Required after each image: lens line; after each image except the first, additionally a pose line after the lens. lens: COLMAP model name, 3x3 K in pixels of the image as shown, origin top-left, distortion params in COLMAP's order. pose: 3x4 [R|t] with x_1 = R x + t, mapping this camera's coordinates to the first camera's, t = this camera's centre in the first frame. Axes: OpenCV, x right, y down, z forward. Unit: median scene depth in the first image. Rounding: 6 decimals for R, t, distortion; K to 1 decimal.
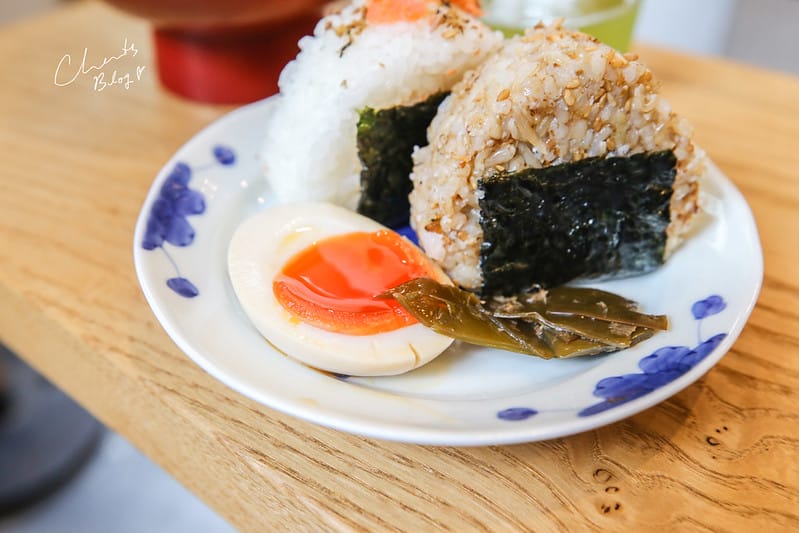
lens RADIAL K [[740.3, 0, 399.5], [0, 740.3, 266.5], [0, 0, 1]] dist [0.024491, 0.003676]
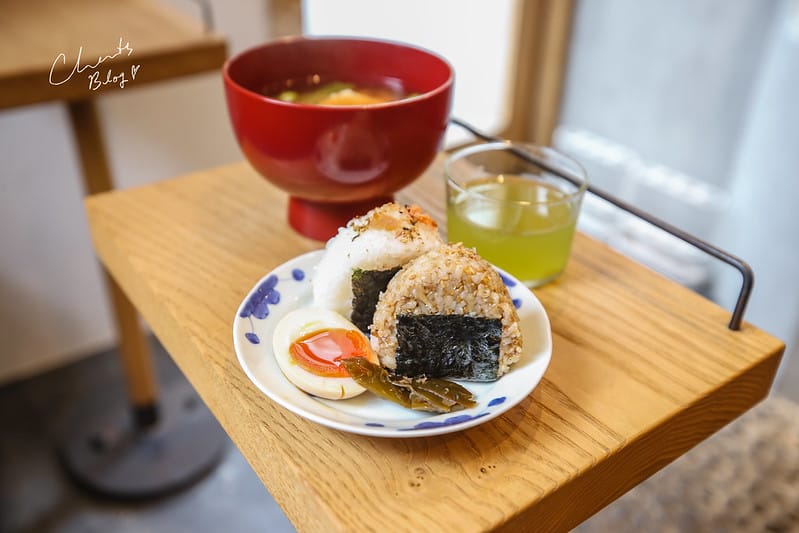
lens RADIAL K [[740.3, 0, 399.5], [0, 740.3, 266.5], [0, 0, 1]] dist [0.024491, 0.003676]
pose [[0.960326, 0.178424, -0.214335, 0.514064], [-0.205530, 0.972278, -0.111500, -0.020347], [0.188499, 0.151128, 0.970375, -0.966349]]
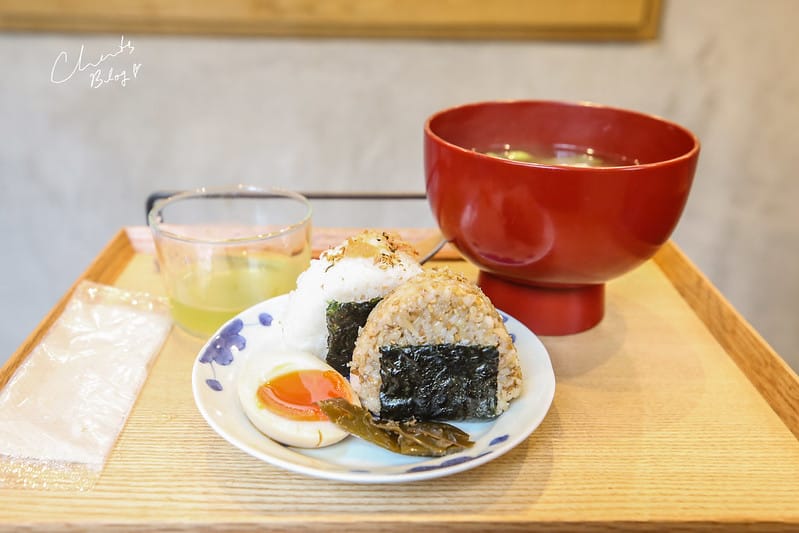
lens RADIAL K [[740.3, 0, 399.5], [0, 740.3, 266.5], [0, 0, 1]] dist [0.024491, 0.003676]
pose [[0.974957, 0.113848, -0.191044, 0.463384], [-0.160291, 0.955204, -0.248781, 0.131305], [0.154163, 0.273173, 0.949532, -0.726124]]
